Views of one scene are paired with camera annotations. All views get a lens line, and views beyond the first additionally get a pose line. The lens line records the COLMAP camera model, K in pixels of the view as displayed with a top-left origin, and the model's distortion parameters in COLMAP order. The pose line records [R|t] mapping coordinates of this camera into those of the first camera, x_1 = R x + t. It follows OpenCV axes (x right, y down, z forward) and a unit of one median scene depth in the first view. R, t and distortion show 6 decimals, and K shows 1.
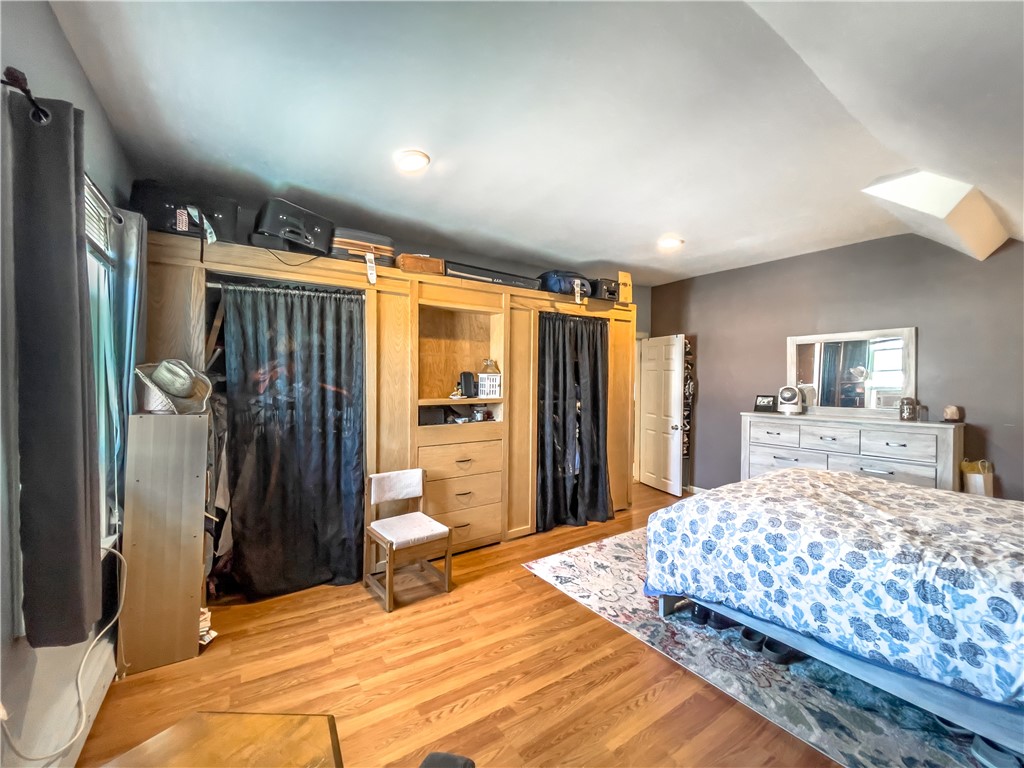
lens RADIAL K [[423.0, 0, 512.0], [0, 423.0, 384.0], [0, 0, 1]] dist [-0.024152, 0.009242]
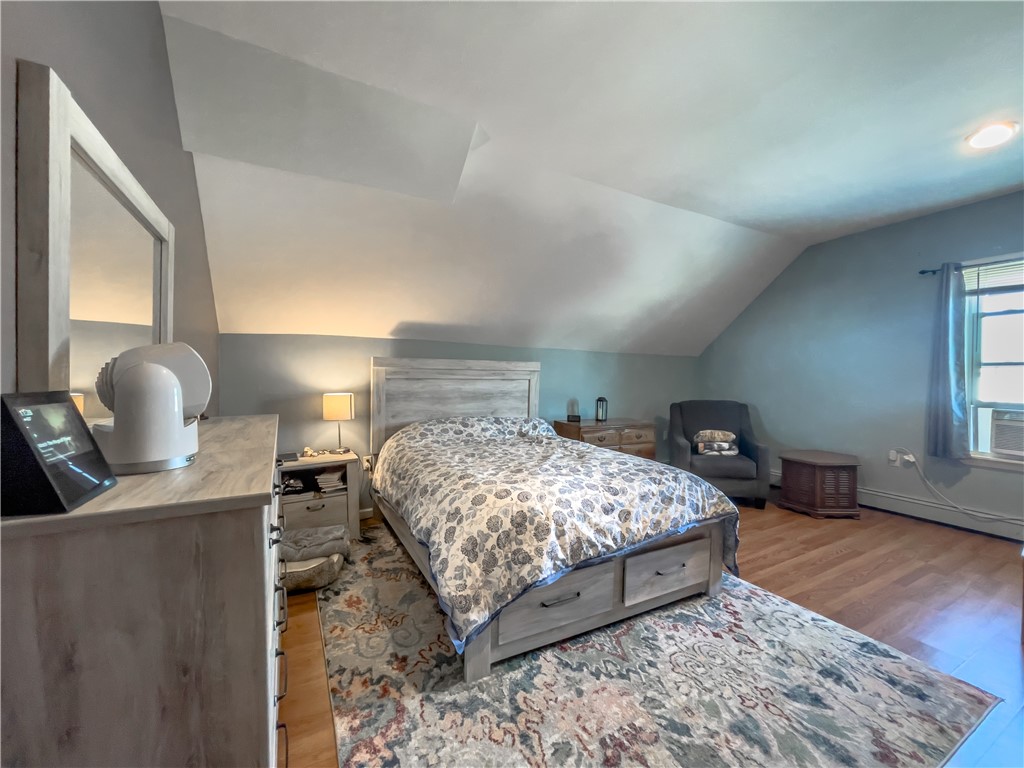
lens RADIAL K [[423.0, 0, 512.0], [0, 423.0, 384.0], [0, 0, 1]] dist [-0.024152, 0.009242]
pose [[-0.996279, -0.012761, 0.085241, 0.867064], [-0.009688, 0.999292, 0.036366, 0.034004], [-0.085645, 0.035405, -0.995696, 2.277219]]
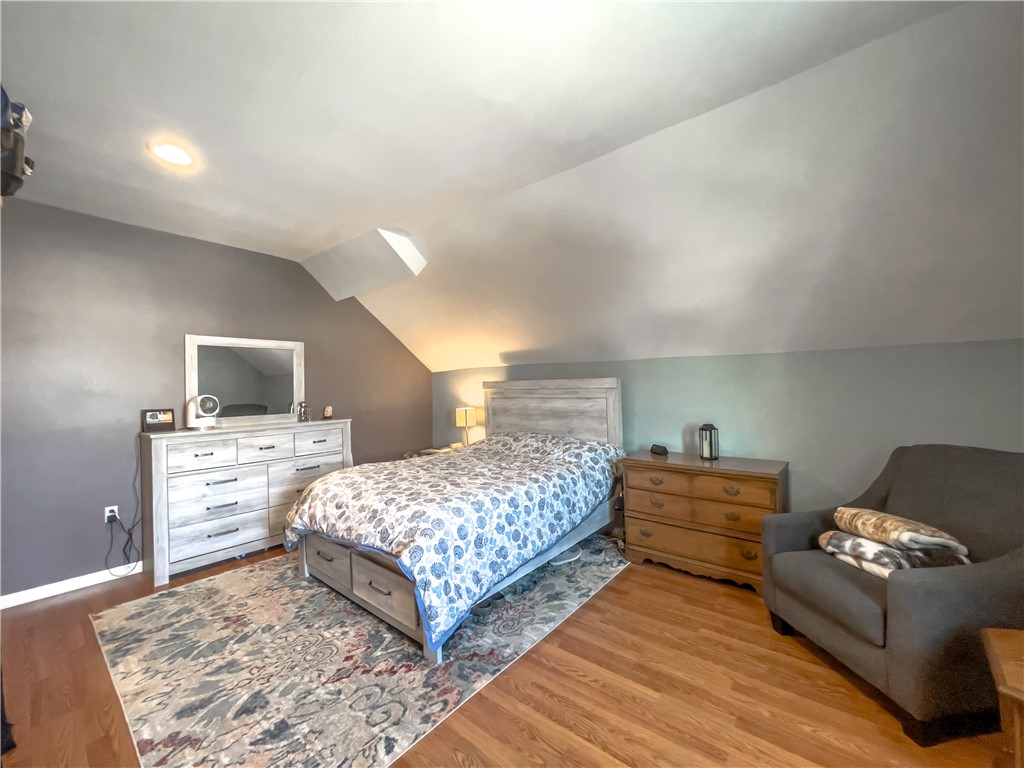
lens RADIAL K [[423.0, 0, 512.0], [0, 423.0, 384.0], [0, 0, 1]] dist [-0.024152, 0.009242]
pose [[-0.279730, 0.008996, 0.960037, -0.545277], [0.040056, 0.999195, 0.002309, 0.008467], [-0.959243, 0.039101, -0.279865, 1.214941]]
